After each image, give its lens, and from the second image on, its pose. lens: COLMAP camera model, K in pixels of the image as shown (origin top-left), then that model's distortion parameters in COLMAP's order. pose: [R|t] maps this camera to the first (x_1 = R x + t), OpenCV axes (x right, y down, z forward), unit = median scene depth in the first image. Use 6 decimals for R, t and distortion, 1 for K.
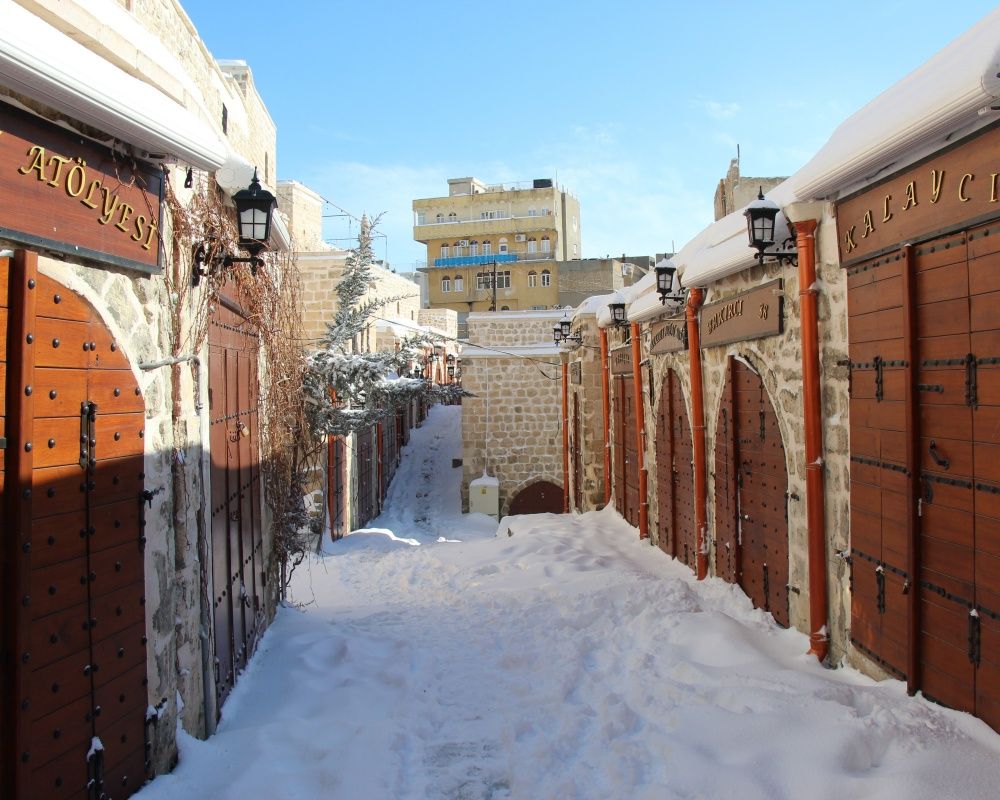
lens RADIAL K [[1016.8, 0, 500.0], [0, 1016.8, 400.0], [0, 0, 1]] dist [-0.195245, 0.185072]
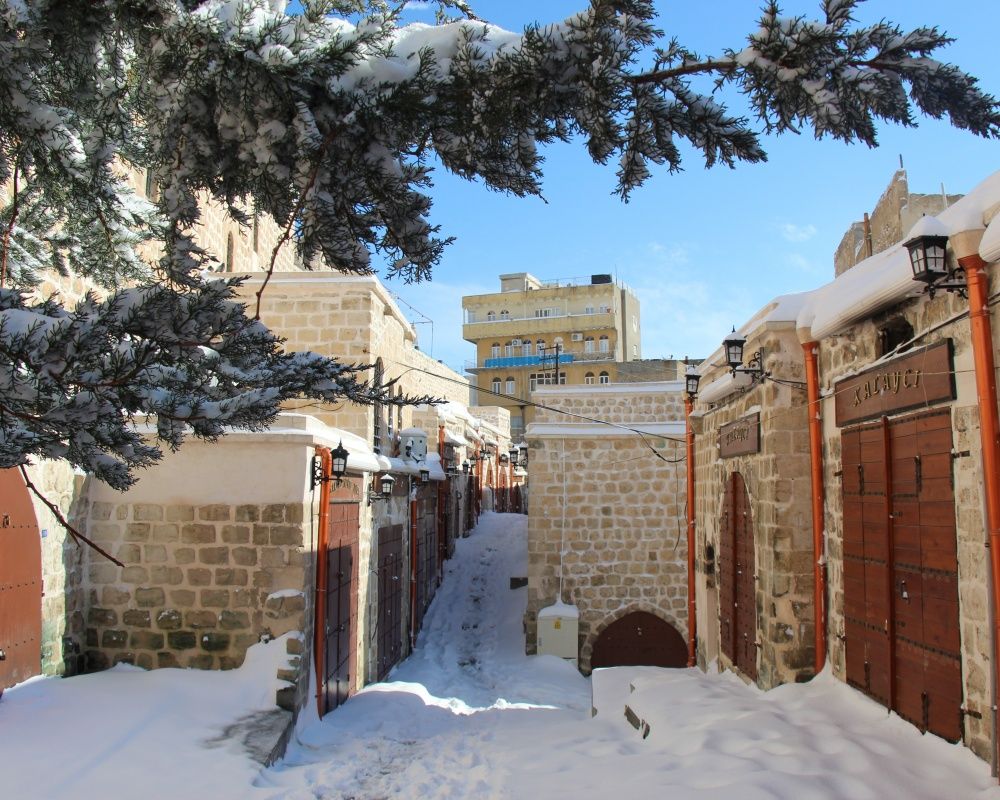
lens RADIAL K [[1016.8, 0, 500.0], [0, 1016.8, 400.0], [0, 0, 1]] dist [-0.195245, 0.185072]
pose [[0.998868, 0.010784, -0.046323, -0.025059], [-0.015938, 0.993537, -0.112381, 0.013248], [0.044811, 0.112992, 0.992585, 0.276556]]
